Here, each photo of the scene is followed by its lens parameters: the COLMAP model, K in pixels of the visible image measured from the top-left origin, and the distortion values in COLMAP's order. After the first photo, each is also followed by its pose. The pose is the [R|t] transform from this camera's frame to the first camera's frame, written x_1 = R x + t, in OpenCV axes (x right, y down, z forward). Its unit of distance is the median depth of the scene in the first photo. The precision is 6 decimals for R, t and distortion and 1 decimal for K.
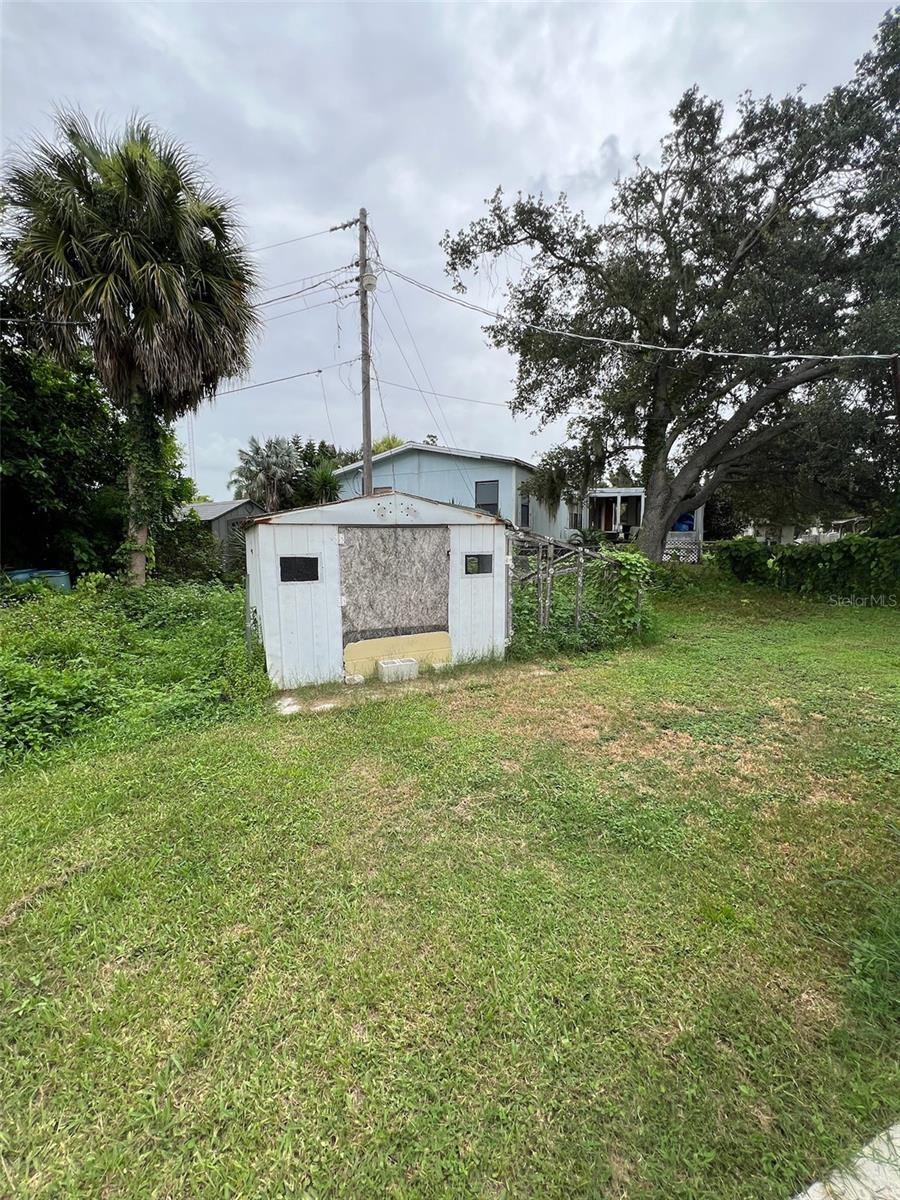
lens RADIAL K [[491.4, 0, 449.3], [0, 491.4, 603.1], [0, 0, 1]] dist [-0.001784, 0.000117]
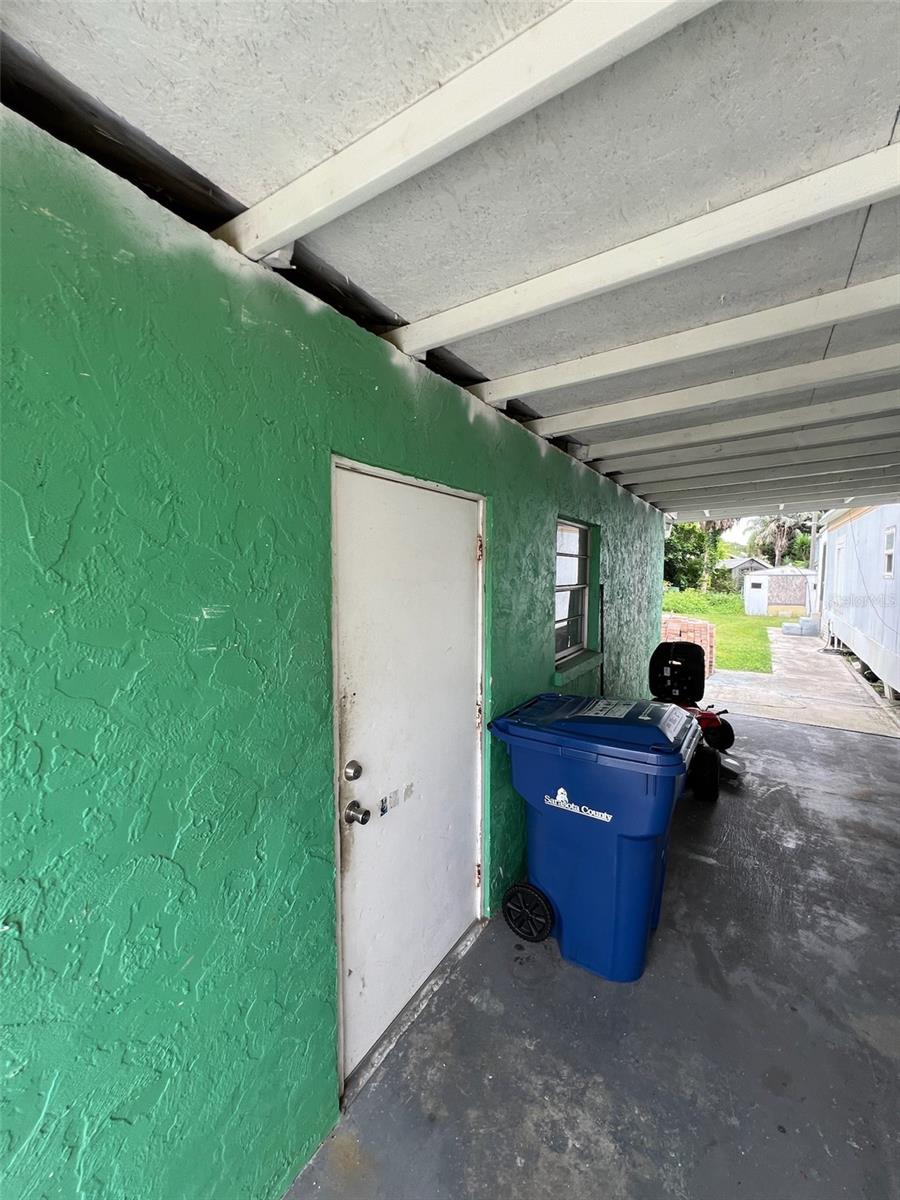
lens RADIAL K [[491.4, 0, 446.4], [0, 491.4, 604.3], [0, 0, 1]] dist [-0.001784, 0.000117]
pose [[0.573309, 0.058118, -0.817275, 1.089359], [-0.110996, 0.993795, -0.007192, 0.278613], [0.811786, 0.094838, 0.576203, -2.384512]]
